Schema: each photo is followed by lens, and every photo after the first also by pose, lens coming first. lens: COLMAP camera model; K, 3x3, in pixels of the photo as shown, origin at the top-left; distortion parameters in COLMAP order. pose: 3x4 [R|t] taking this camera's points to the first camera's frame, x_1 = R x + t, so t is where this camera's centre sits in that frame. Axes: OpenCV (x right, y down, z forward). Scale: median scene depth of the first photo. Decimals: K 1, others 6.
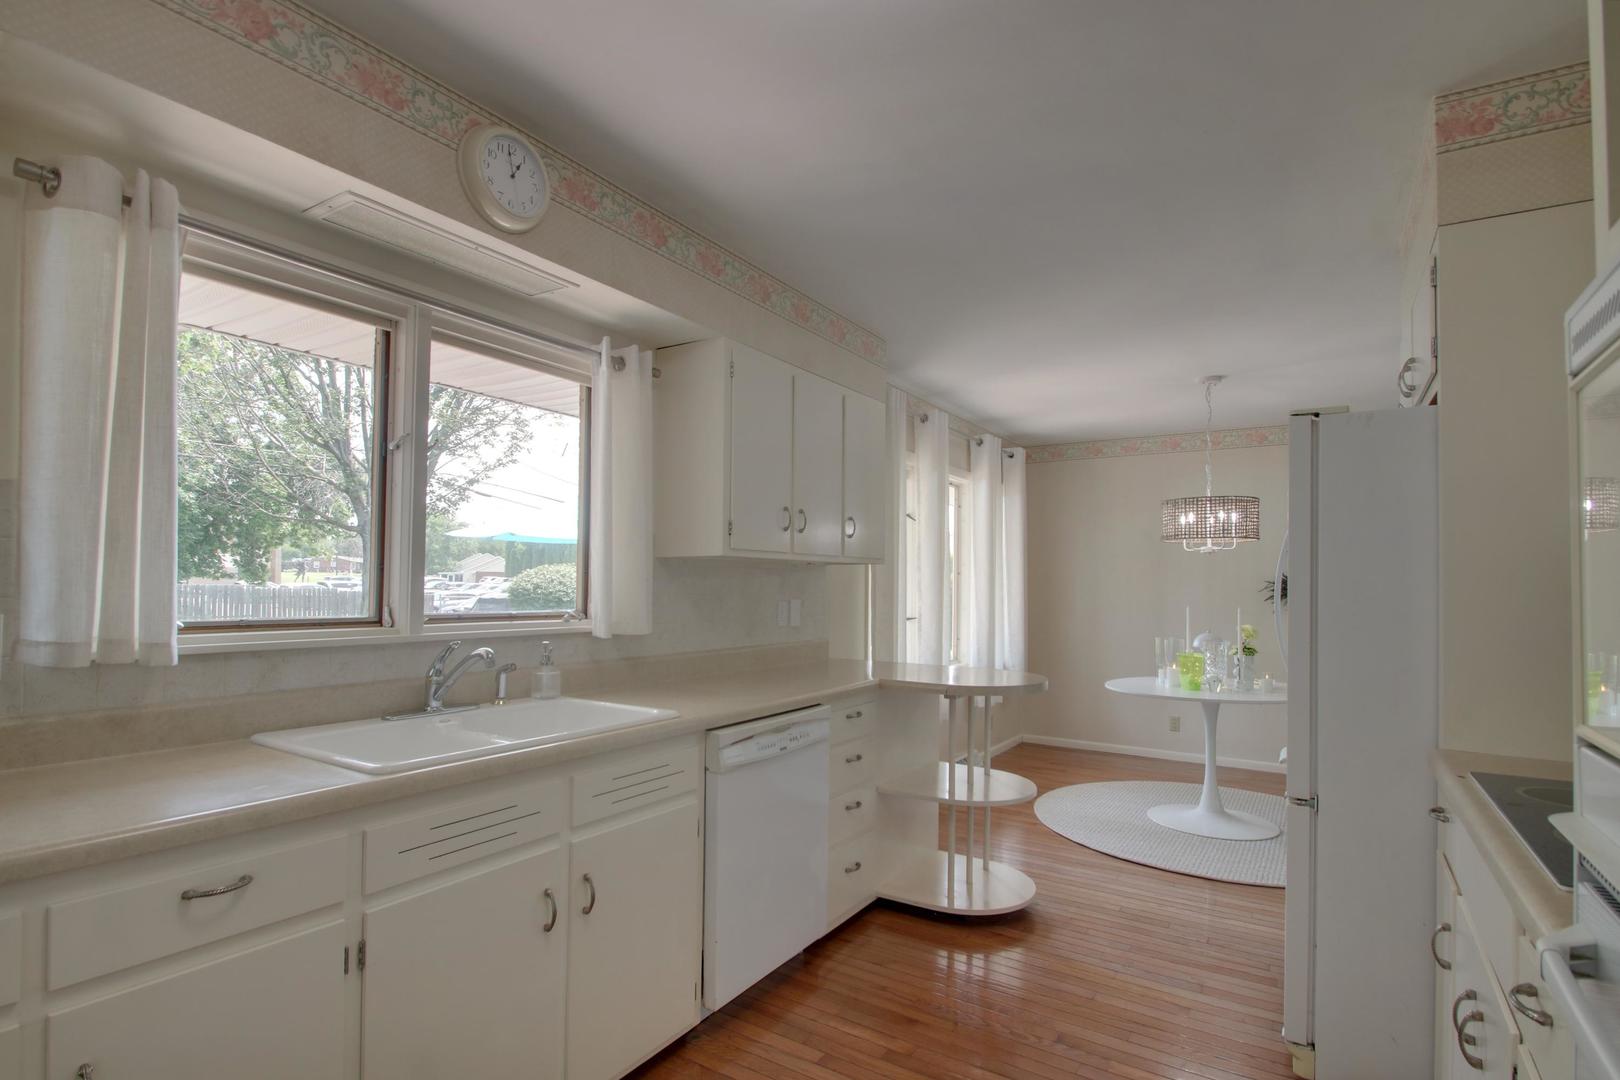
lens RADIAL K [[821.1, 0, 787.4], [0, 821.1, 548.3], [0, 0, 1]] dist [0.022492, 0.000193]
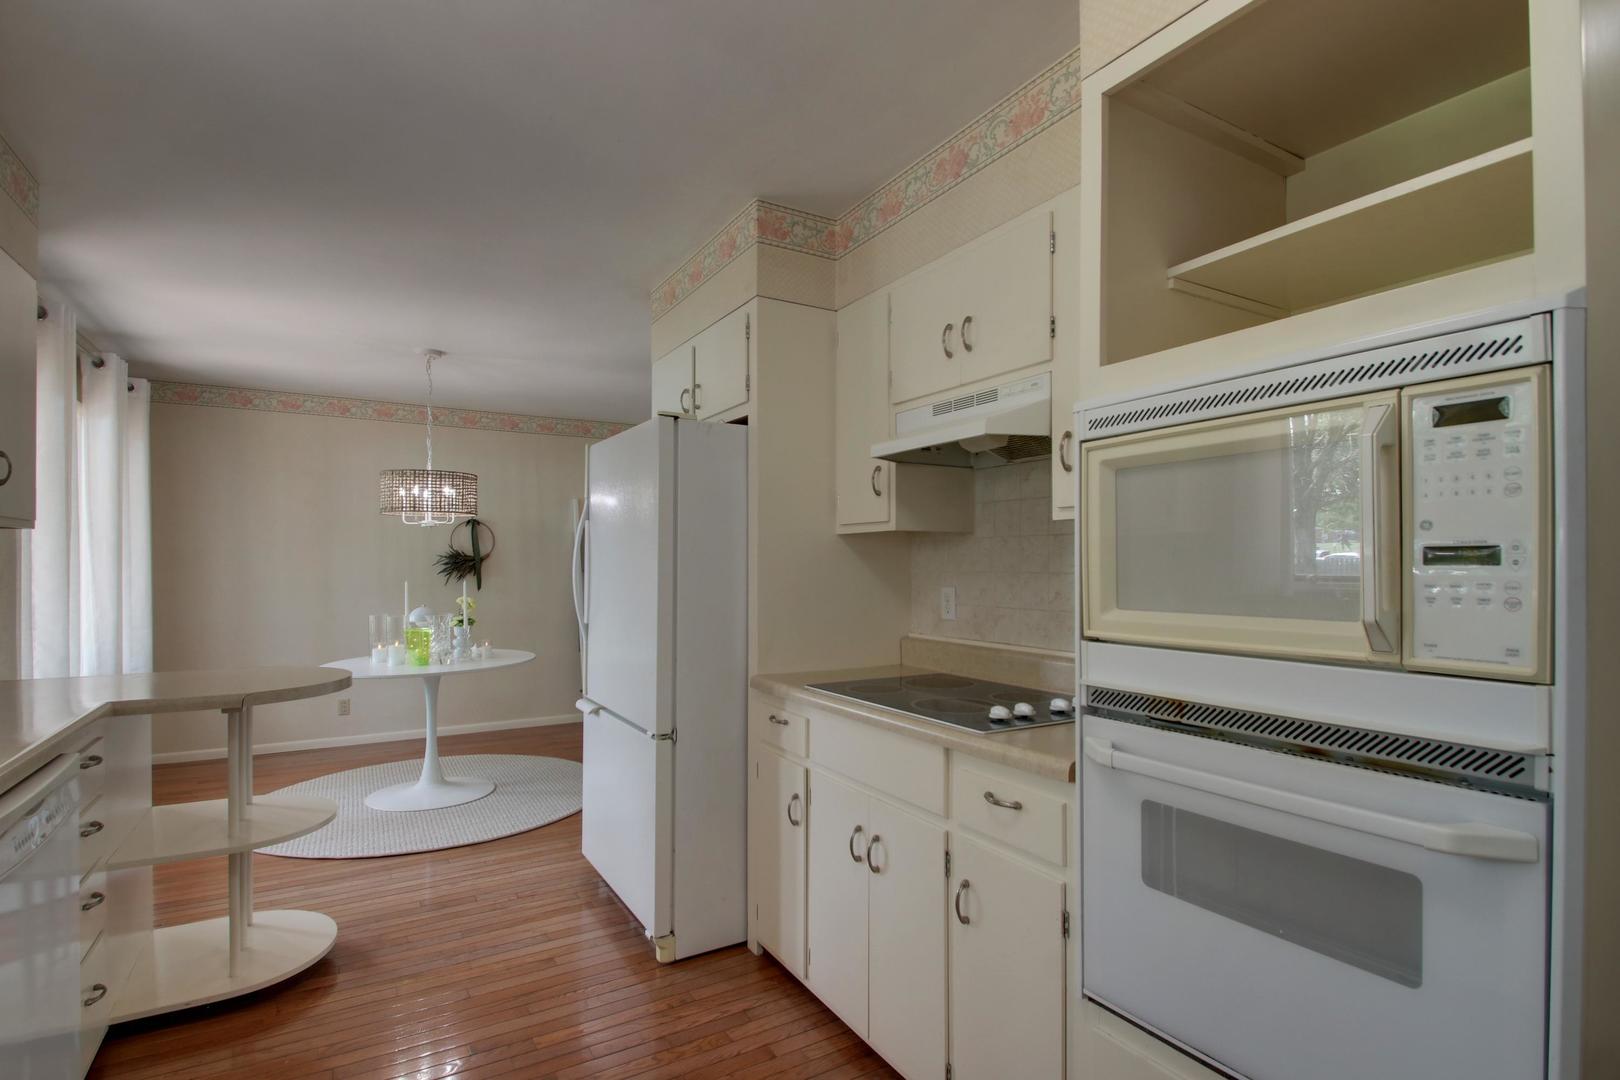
lens RADIAL K [[815.9, 0, 812.9], [0, 815.9, 547.4], [0, 0, 1]] dist [0.045506, -0.025021]
pose [[0.442965, 0.006829, 0.896513, -0.199827], [-0.033842, 0.999386, 0.009109, 0.006519], [-0.895900, -0.034374, 0.442924, 0.161615]]
